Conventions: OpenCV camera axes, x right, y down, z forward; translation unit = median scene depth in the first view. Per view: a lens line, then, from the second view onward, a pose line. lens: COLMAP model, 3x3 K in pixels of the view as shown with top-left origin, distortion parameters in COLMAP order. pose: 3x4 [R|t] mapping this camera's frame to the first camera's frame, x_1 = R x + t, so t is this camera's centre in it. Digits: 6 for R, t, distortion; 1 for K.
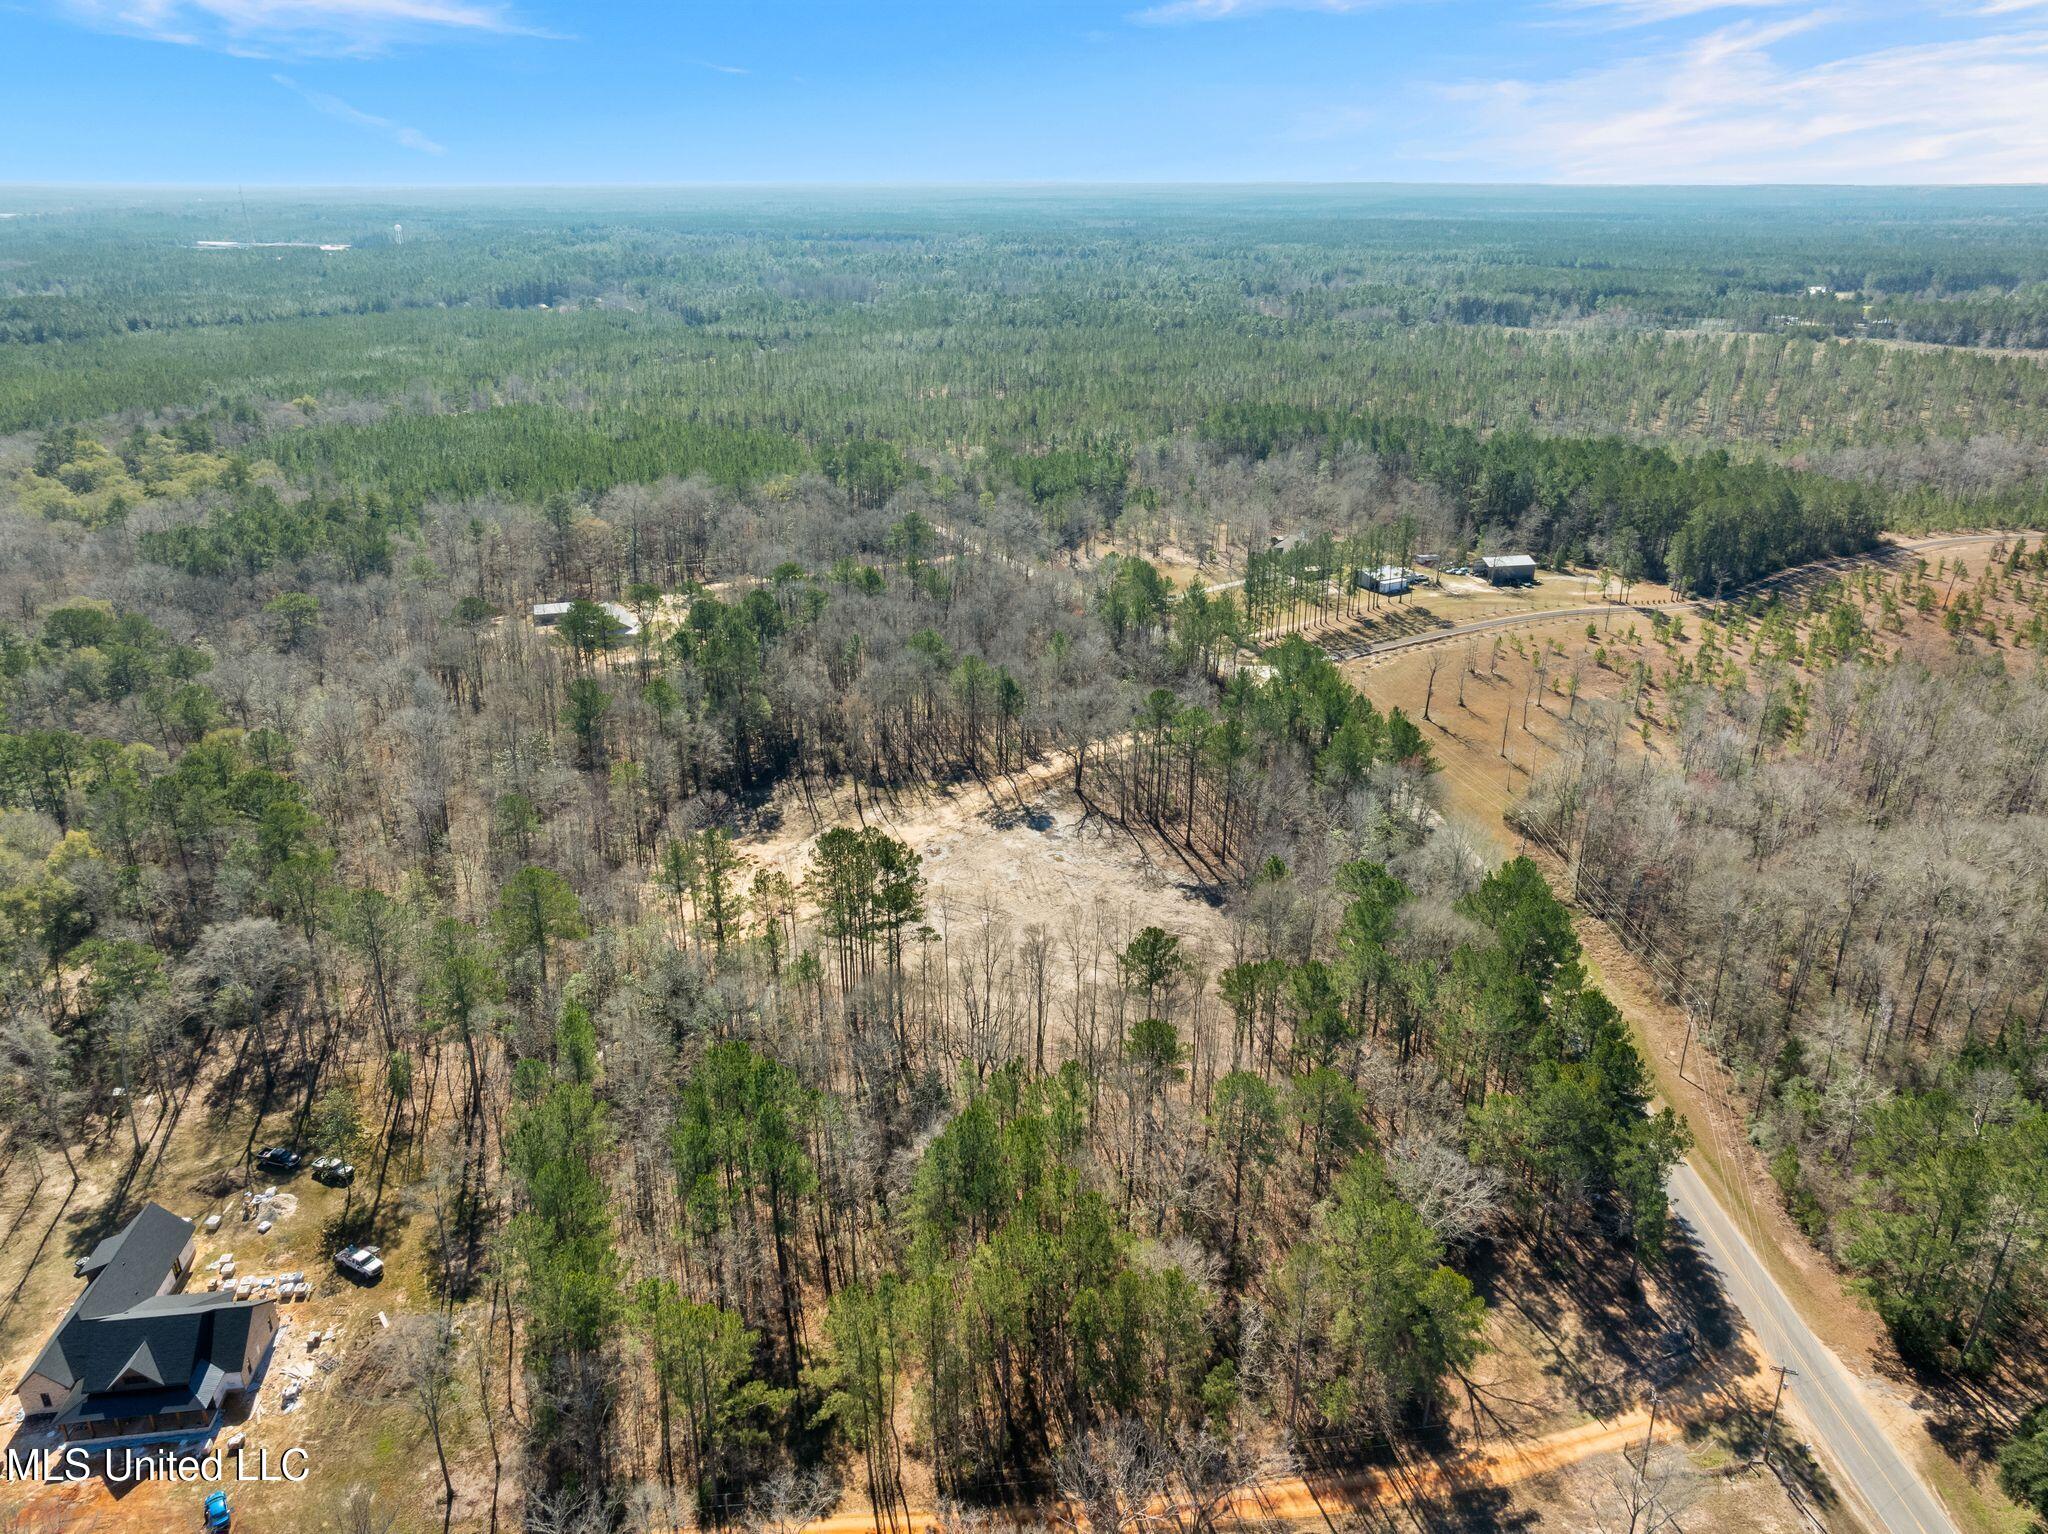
lens RADIAL K [[1427.4, 0, 1024.0], [0, 1427.4, 767.0], [0, 0, 1]] dist [0.008031, 0.003013]
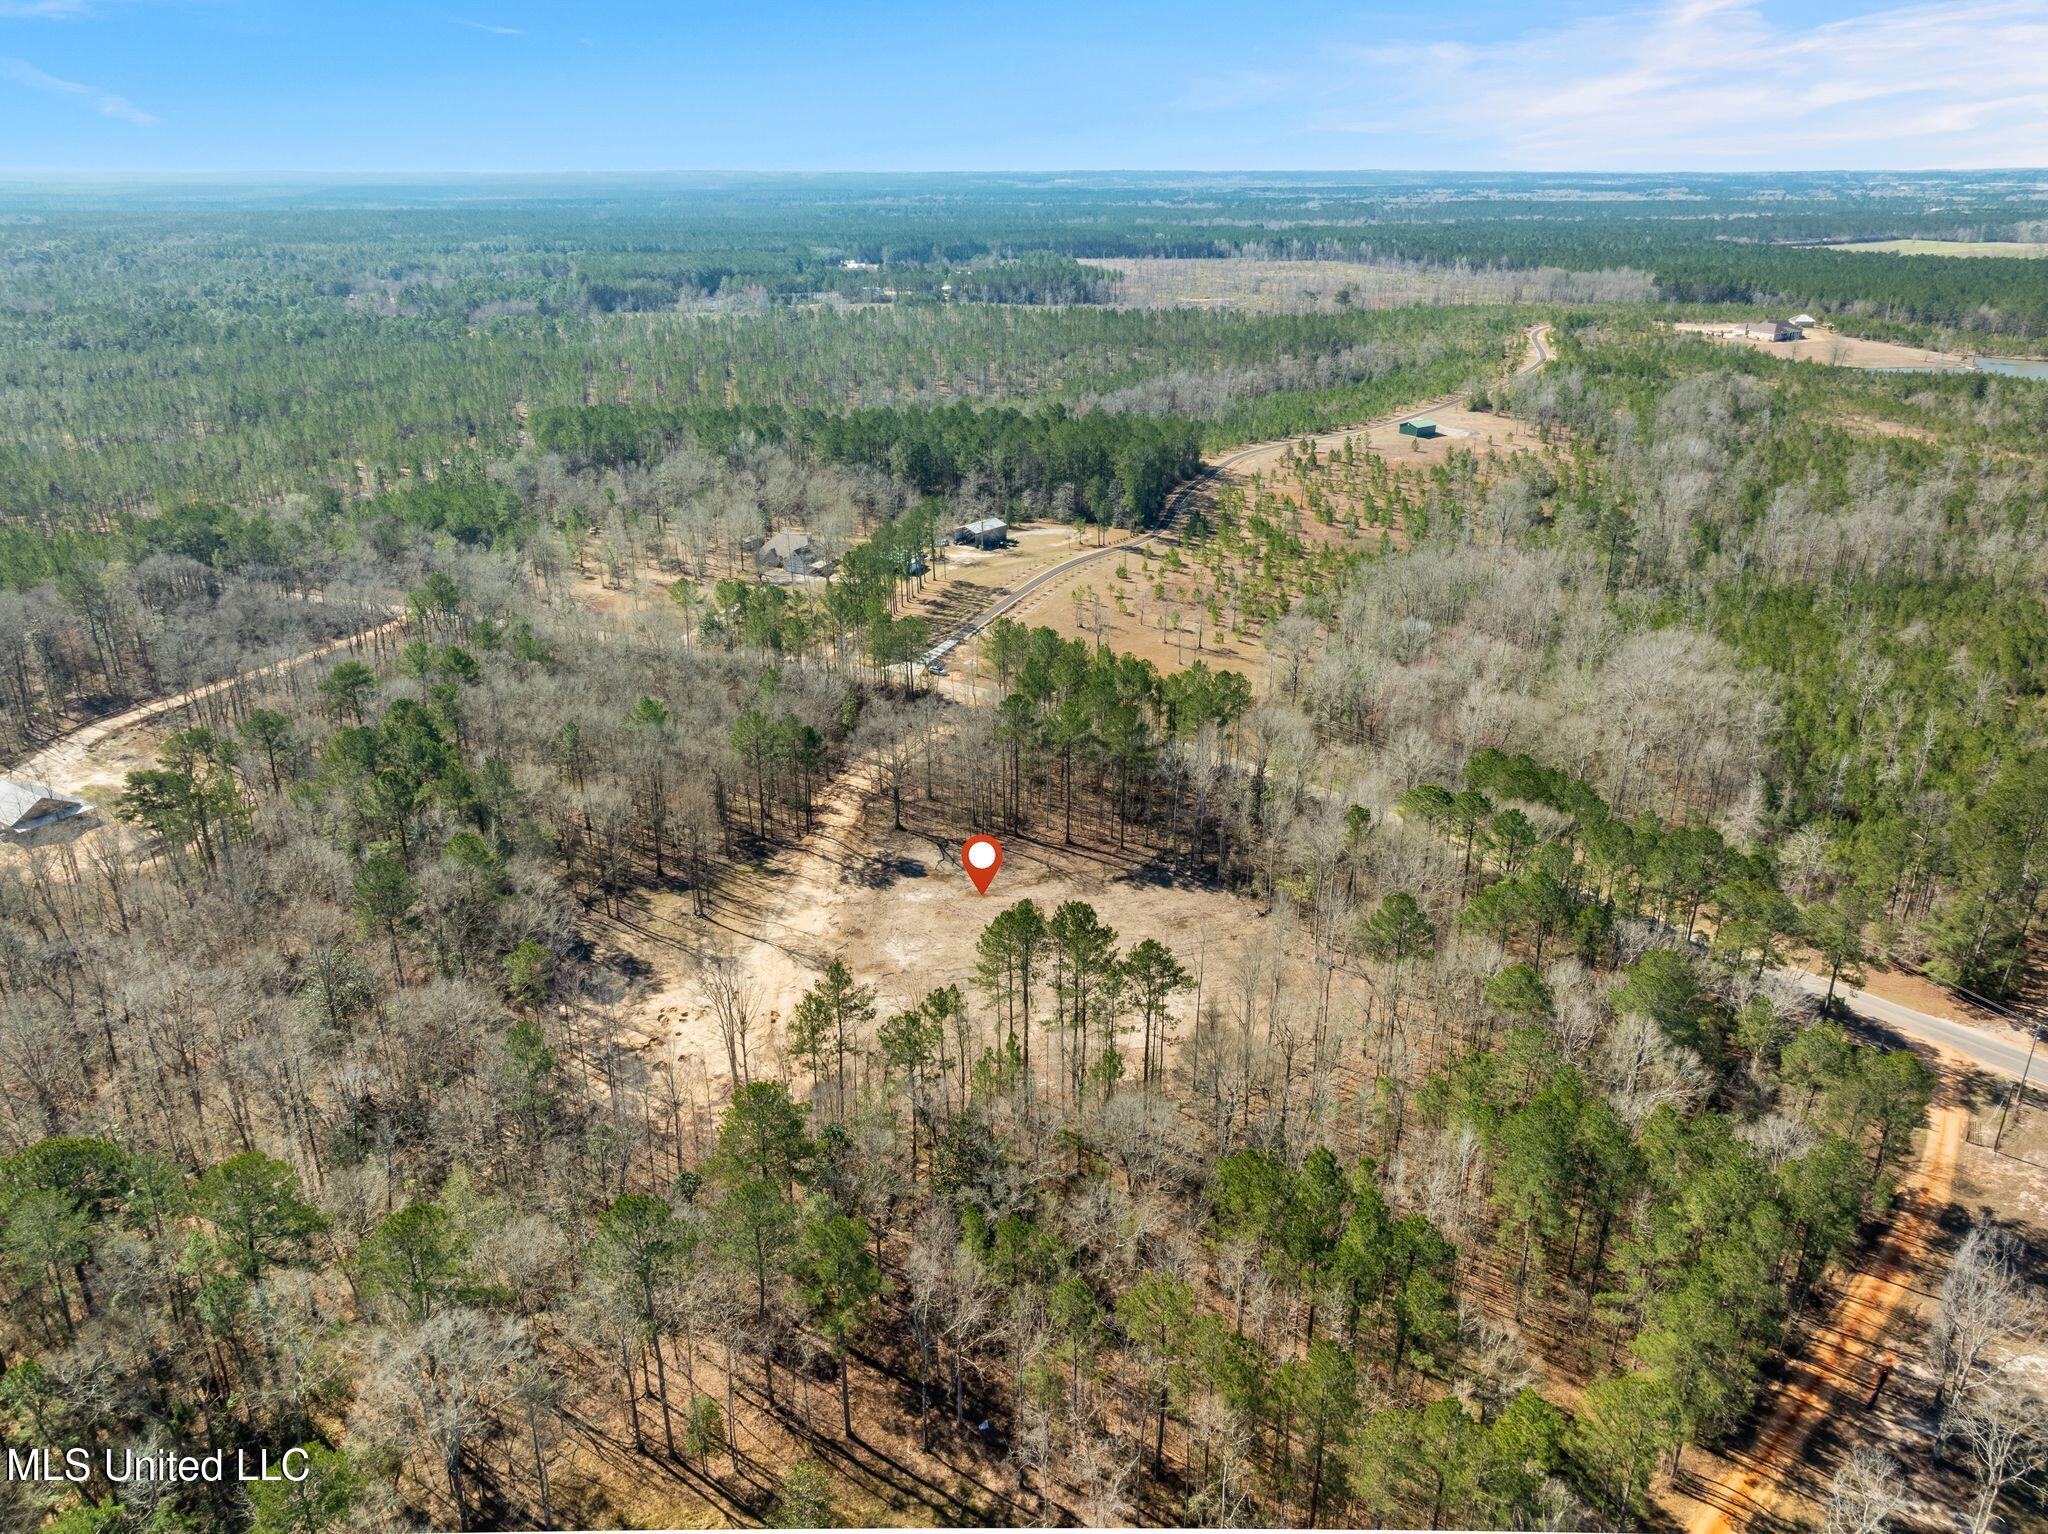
lens RADIAL K [[1366.8, 0, 1031.2], [0, 1366.8, 849.7], [0, 0, 1]] dist [-0.000882, 0.043014]
pose [[0.761123, -0.288728, 0.580799, -0.510925], [0.246481, 0.957033, 0.152756, -0.102634], [-0.599949, 0.026890, 0.799587, 0.286579]]
